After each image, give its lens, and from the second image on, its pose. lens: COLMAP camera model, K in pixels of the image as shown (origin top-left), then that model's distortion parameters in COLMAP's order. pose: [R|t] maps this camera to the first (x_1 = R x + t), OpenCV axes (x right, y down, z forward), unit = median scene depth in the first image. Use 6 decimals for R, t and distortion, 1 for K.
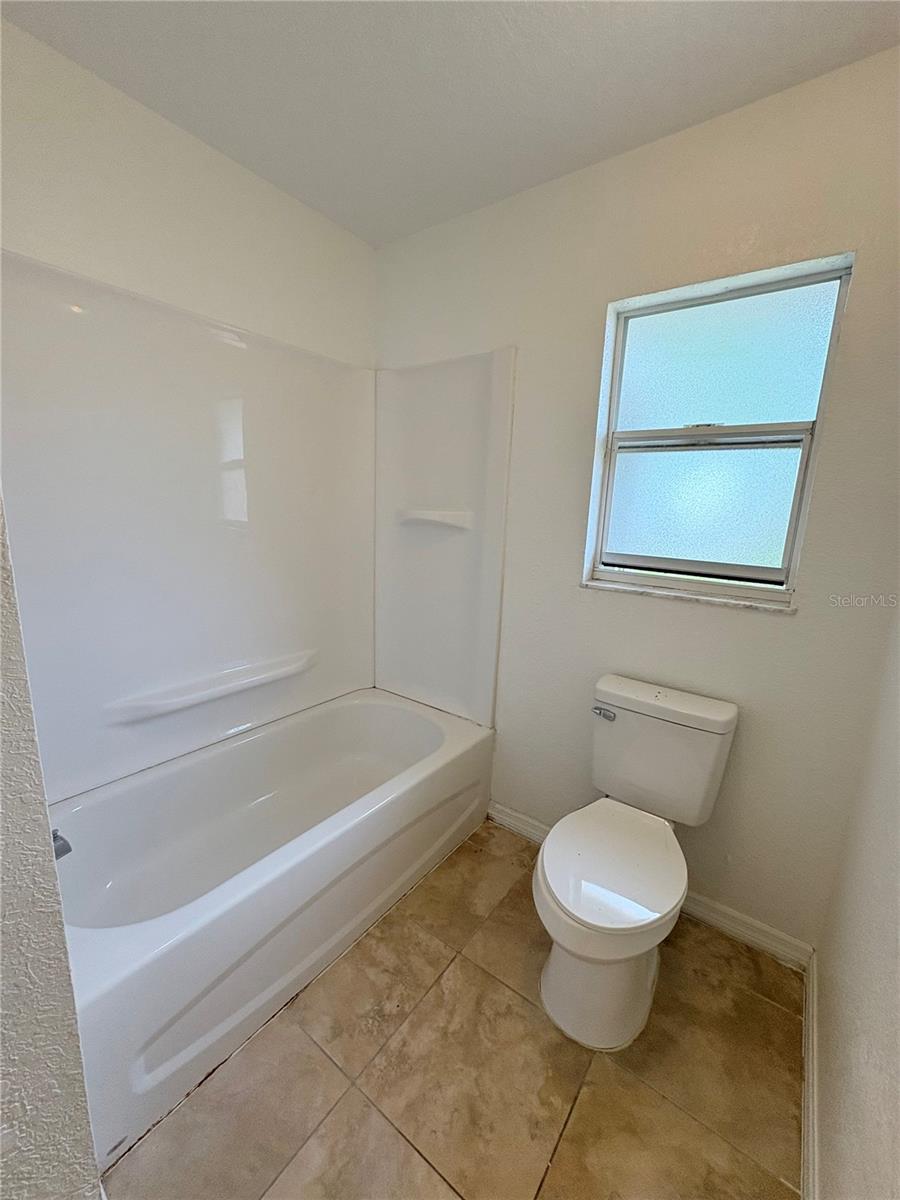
lens RADIAL K [[476.9, 0, 450.0], [0, 476.9, 600.0], [0, 0, 1]] dist [-0.001673, -0.000639]
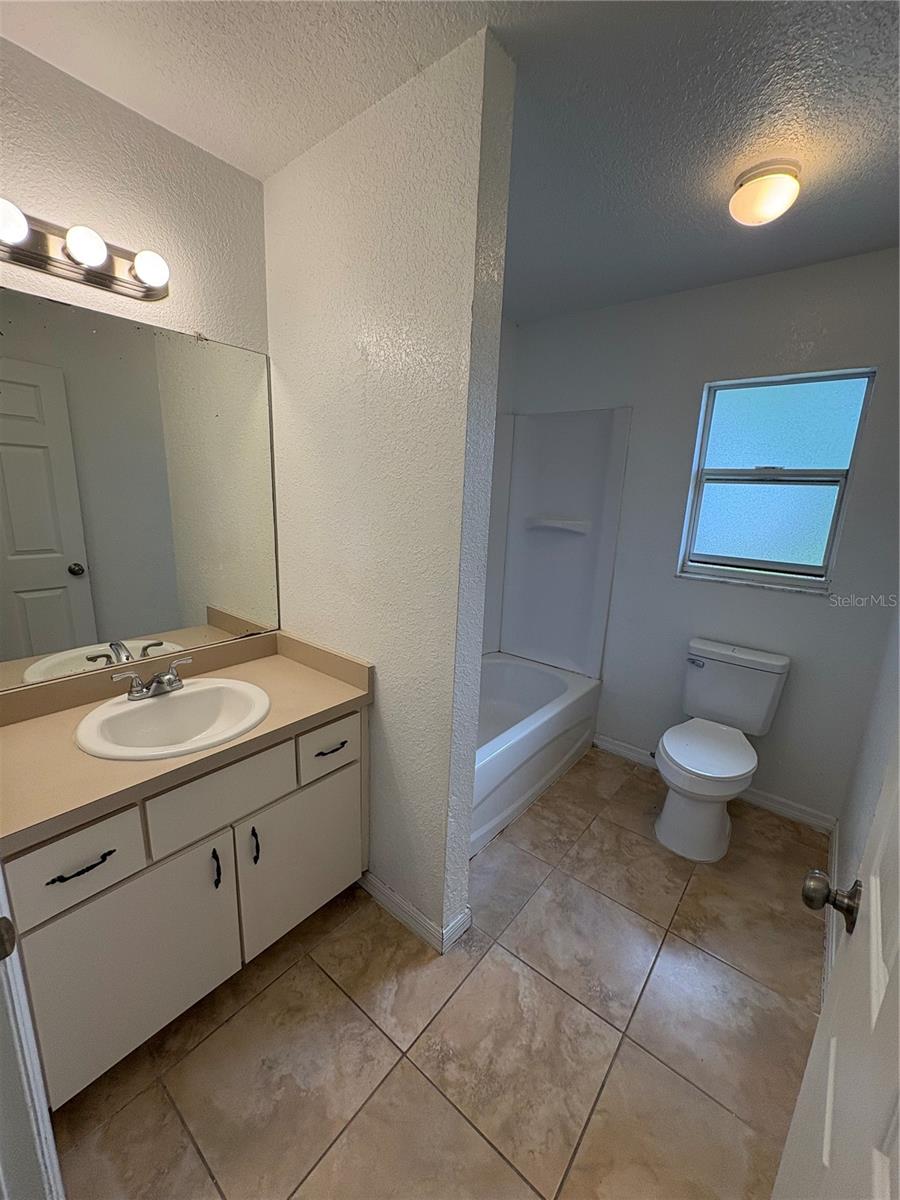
lens RADIAL K [[476.9, 0, 450.0], [0, 476.9, 600.0], [0, 0, 1]] dist [-0.001673, -0.000639]
pose [[0.998925, 0.013049, -0.044472, -0.392604], [-0.012073, 0.999682, 0.022134, 0.020310], [0.044746, -0.021573, 0.998765, -0.532242]]
